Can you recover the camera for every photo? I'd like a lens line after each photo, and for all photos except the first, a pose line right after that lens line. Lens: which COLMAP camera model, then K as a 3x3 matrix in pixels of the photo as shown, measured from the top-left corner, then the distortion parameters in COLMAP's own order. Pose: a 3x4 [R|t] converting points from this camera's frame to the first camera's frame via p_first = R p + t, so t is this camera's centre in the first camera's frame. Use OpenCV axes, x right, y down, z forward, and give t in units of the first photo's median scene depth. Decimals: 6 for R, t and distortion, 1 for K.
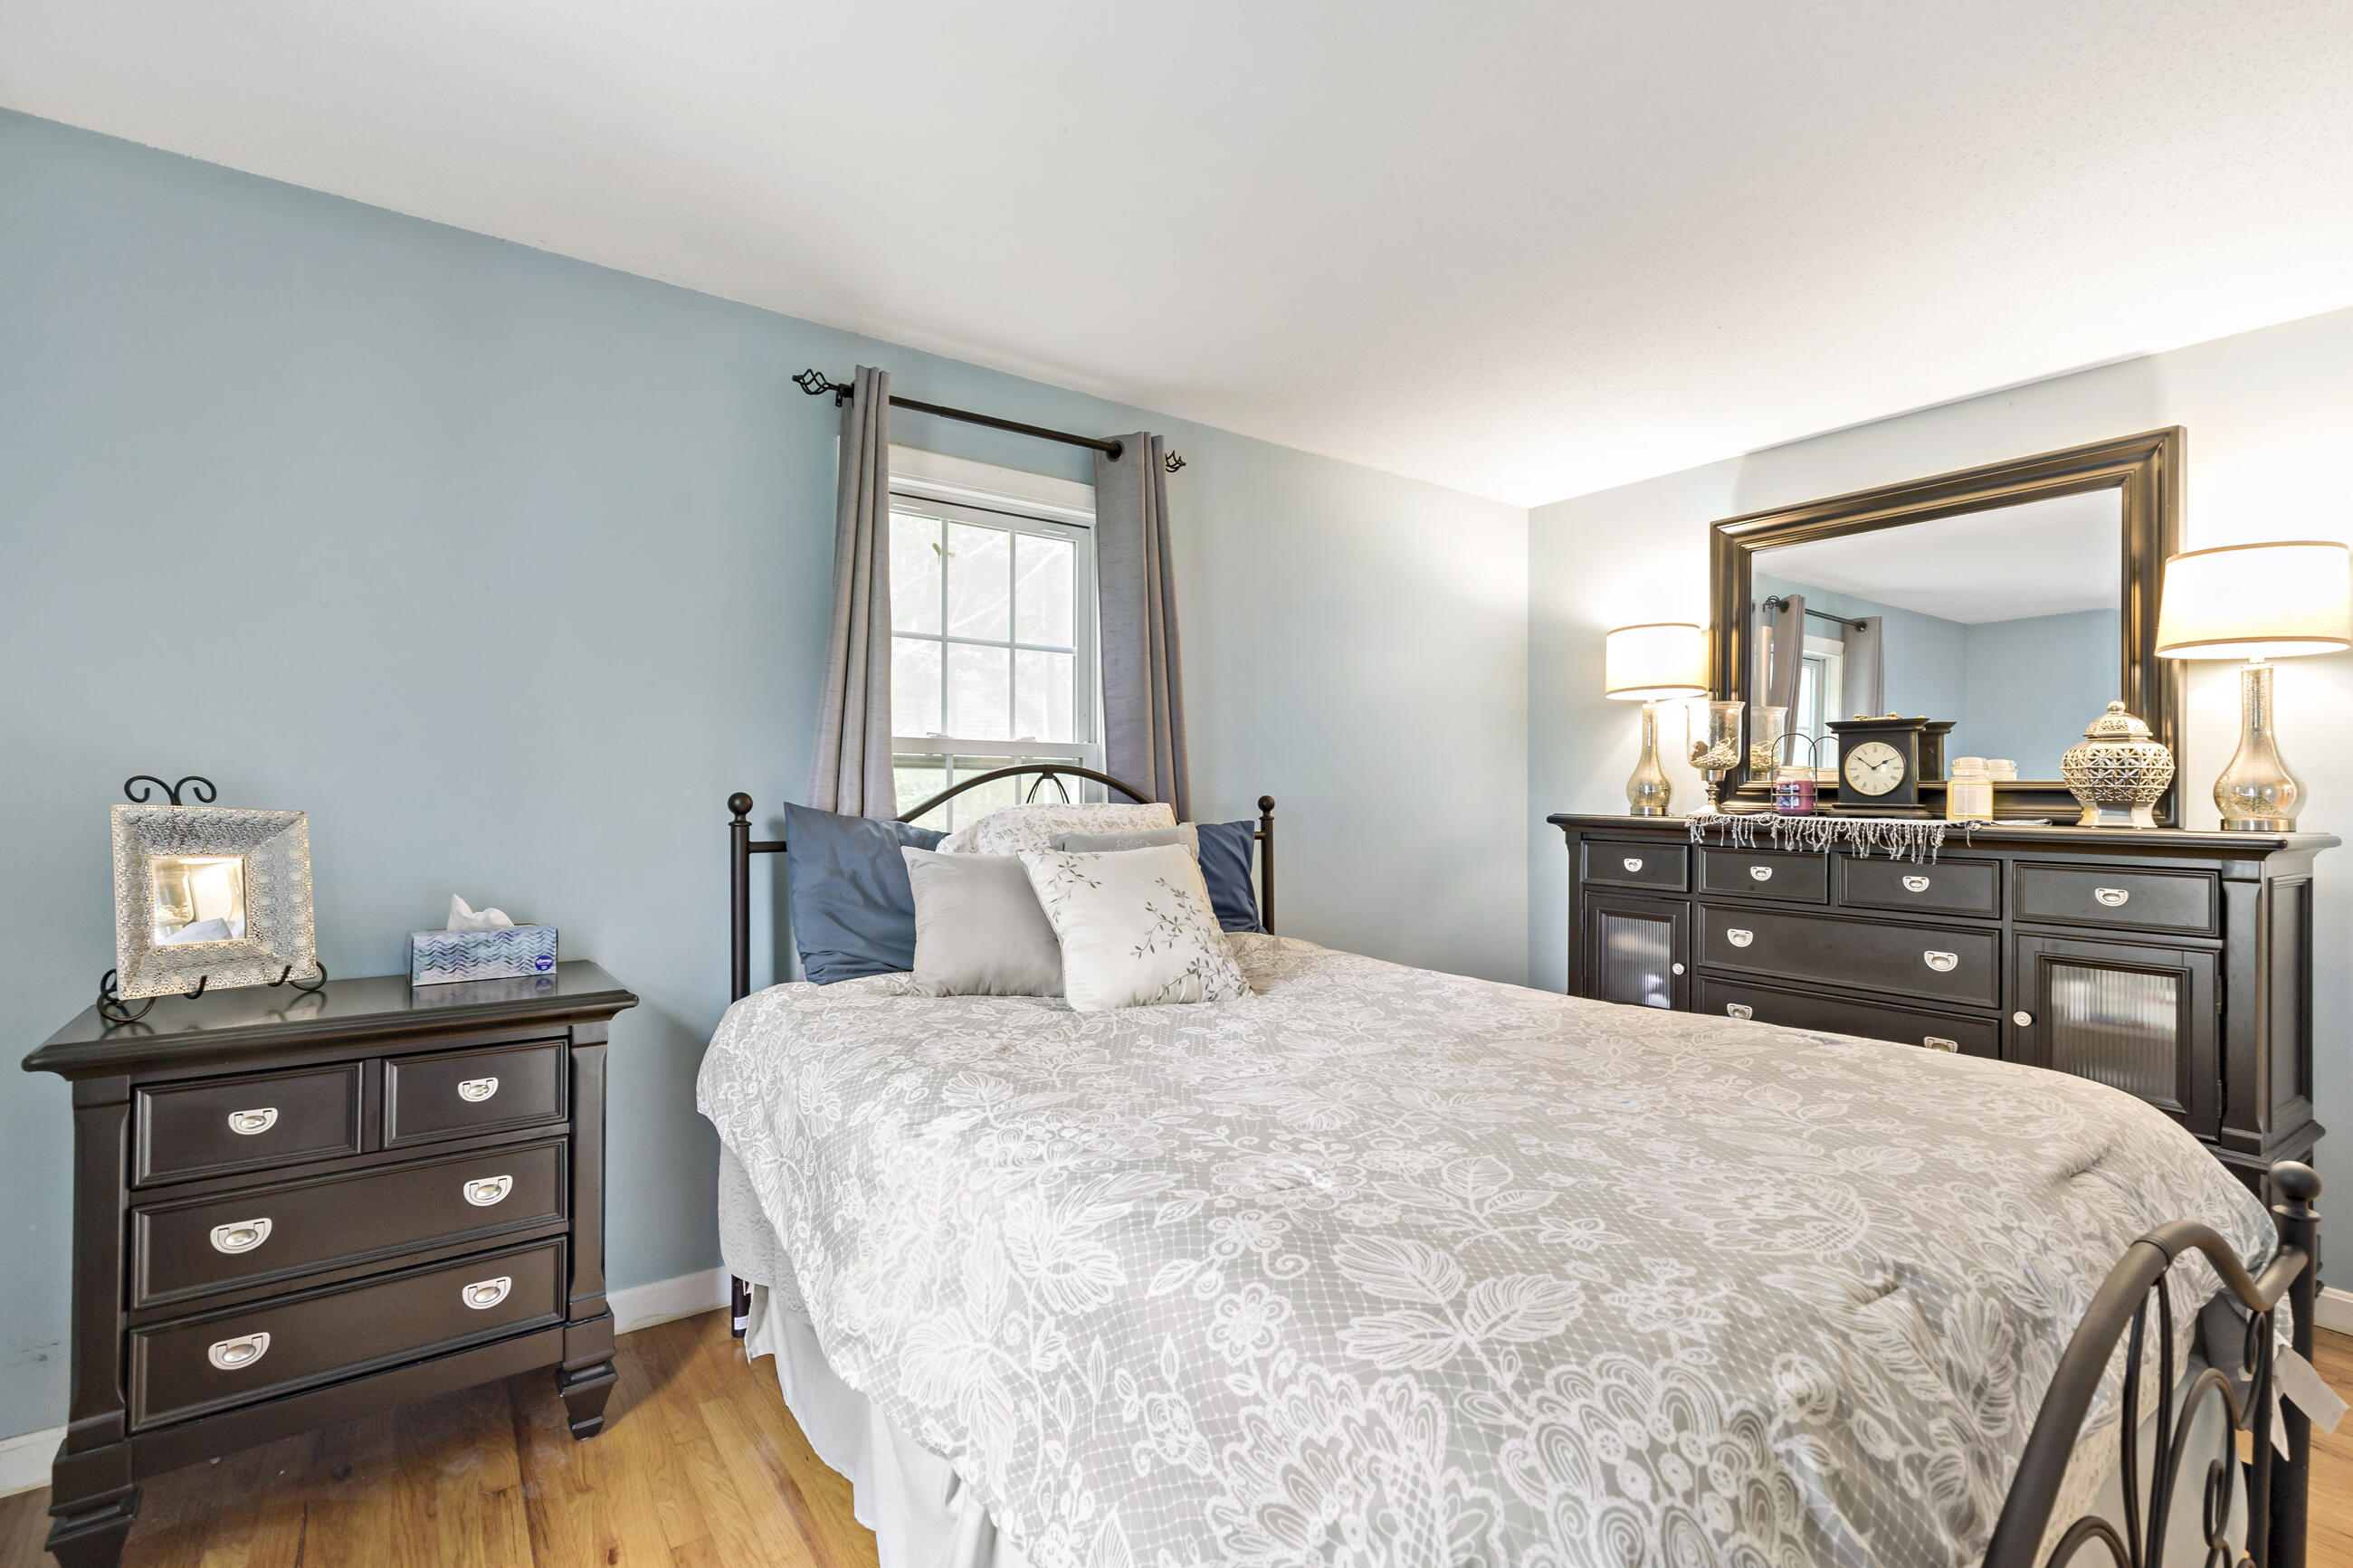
lens RADIAL K [[1010.7, 0, 1176.5], [0, 1010.7, 784.0], [0, 0, 1]] dist [0.029273, 0.000035]
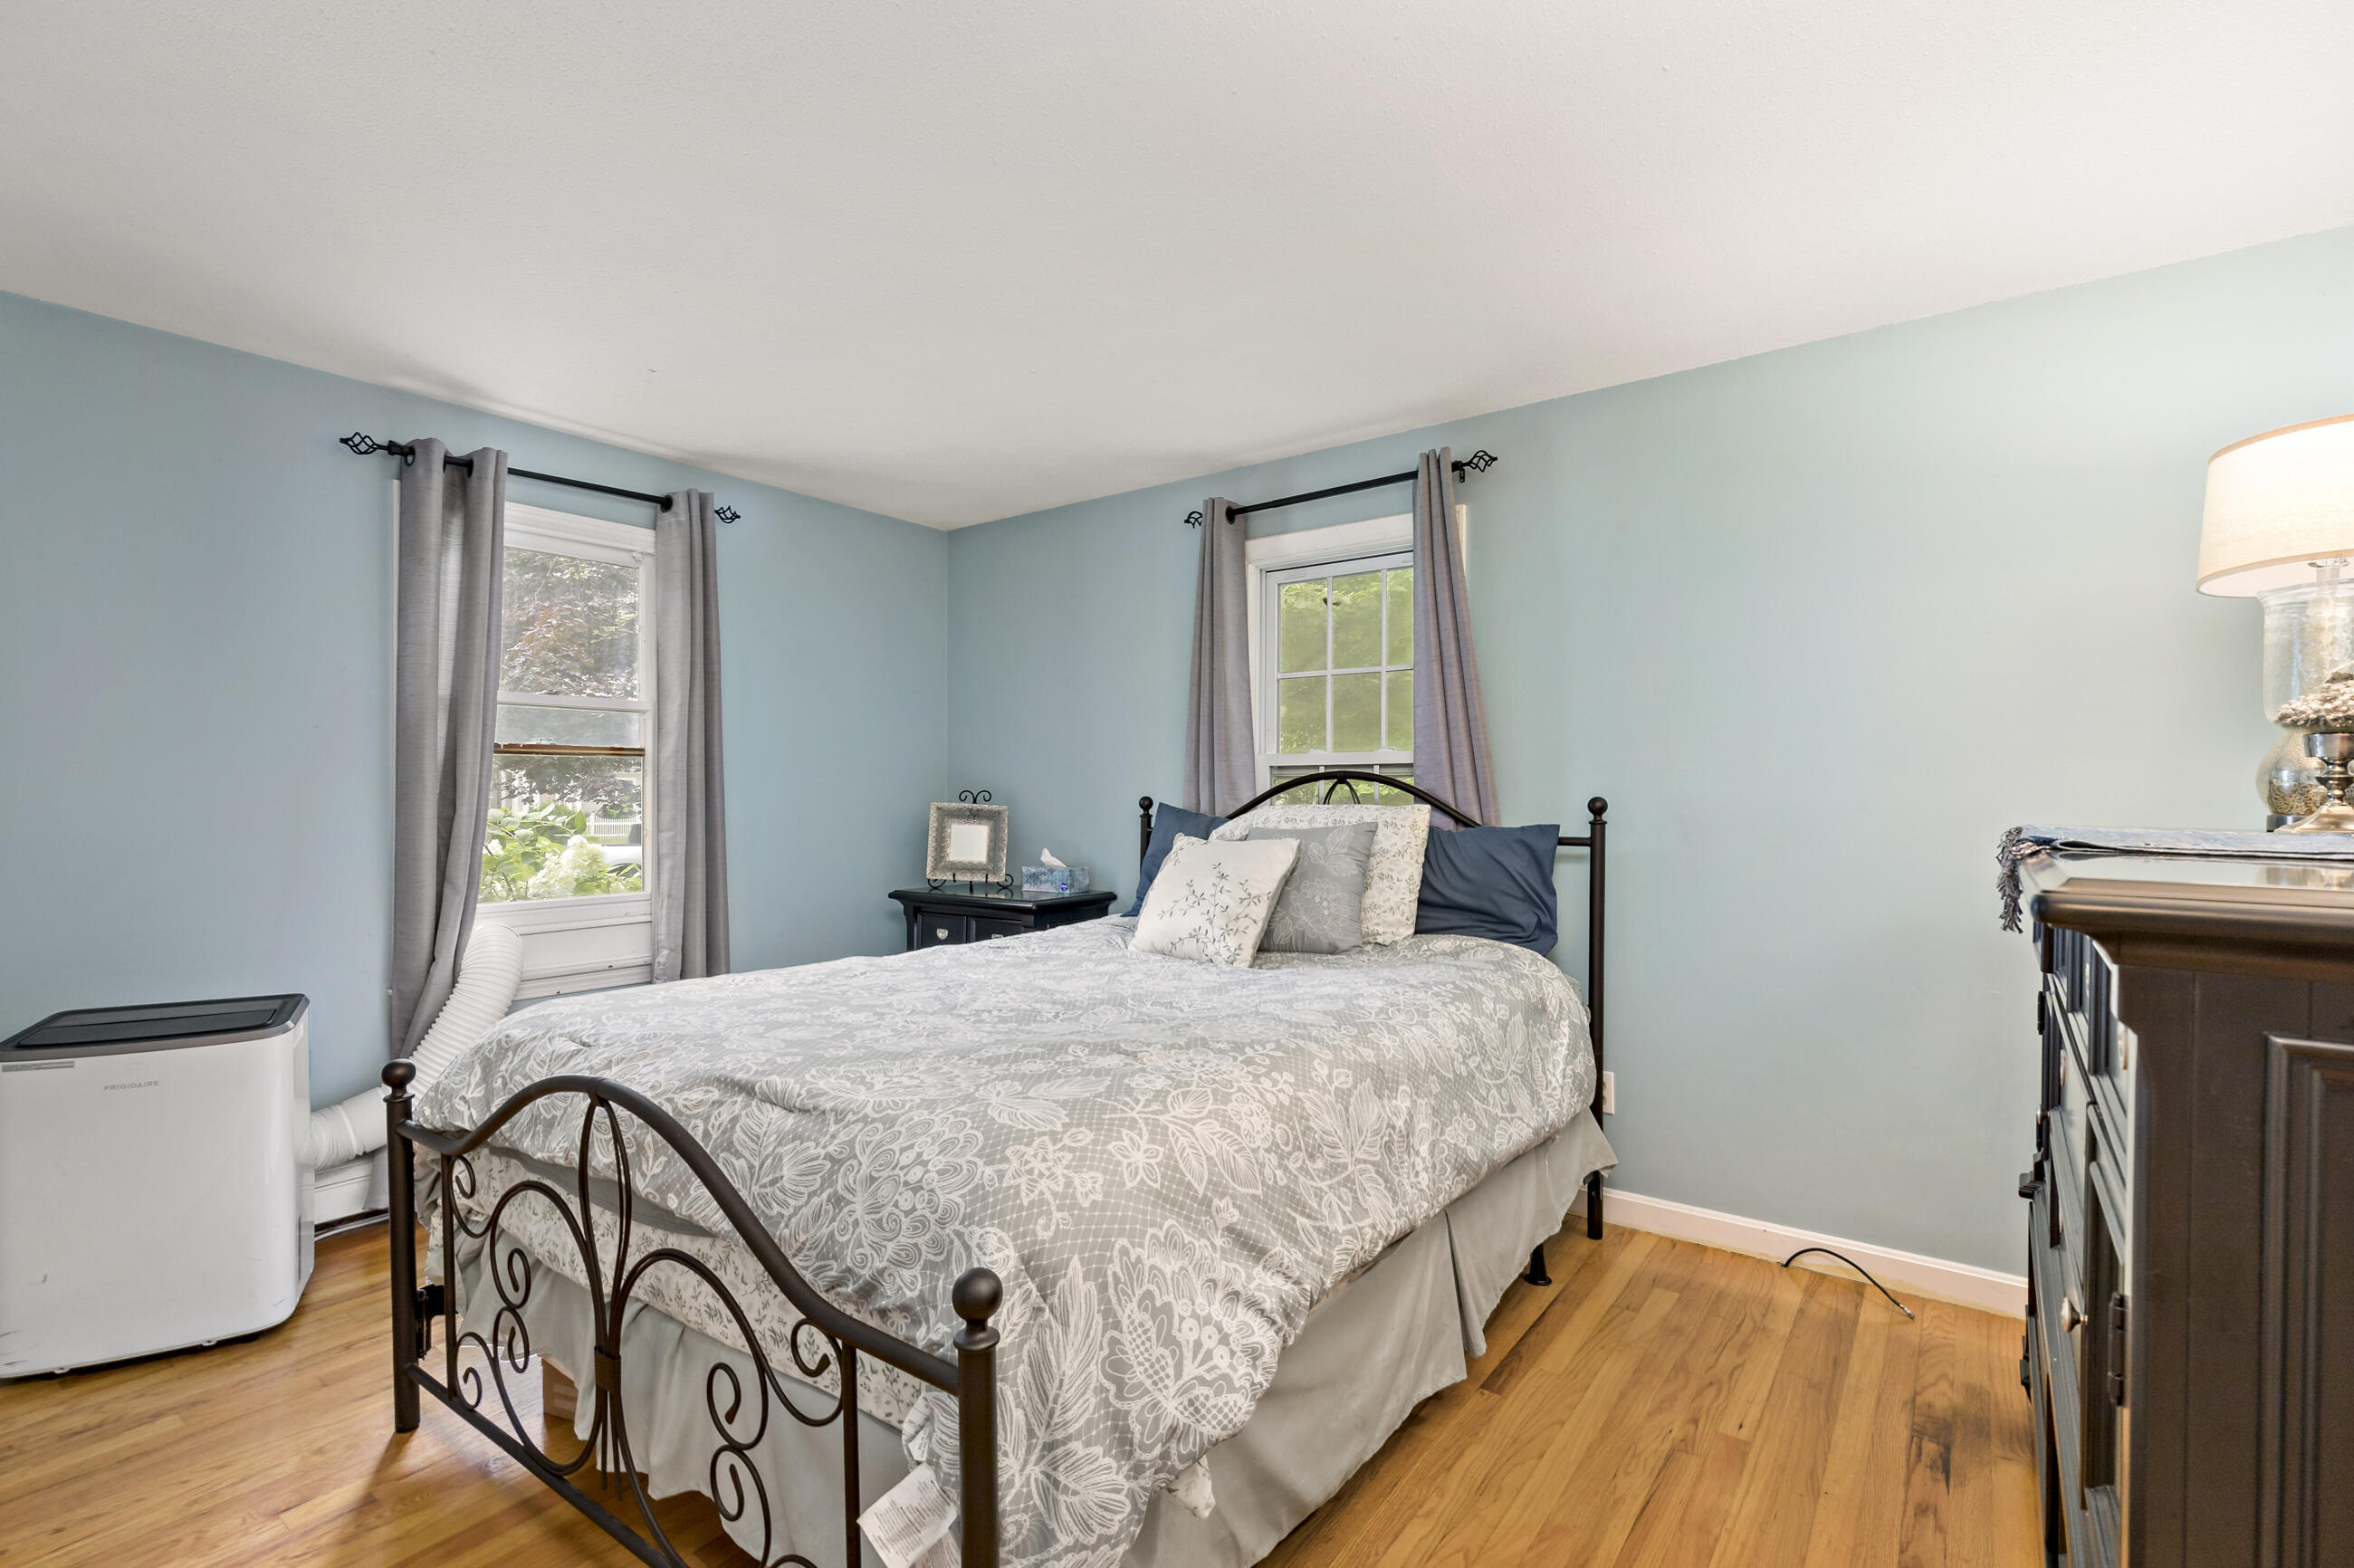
lens RADIAL K [[1096.5, 0, 1188.5], [0, 1096.5, 792.6], [0, 0, 1]] dist [0.010368, -0.000315]
pose [[0.329935, -0.007390, -0.943975, 1.180235], [0.014025, 0.999897, -0.002926, 0.006976], [0.943899, -0.012273, 0.330005, 0.475512]]
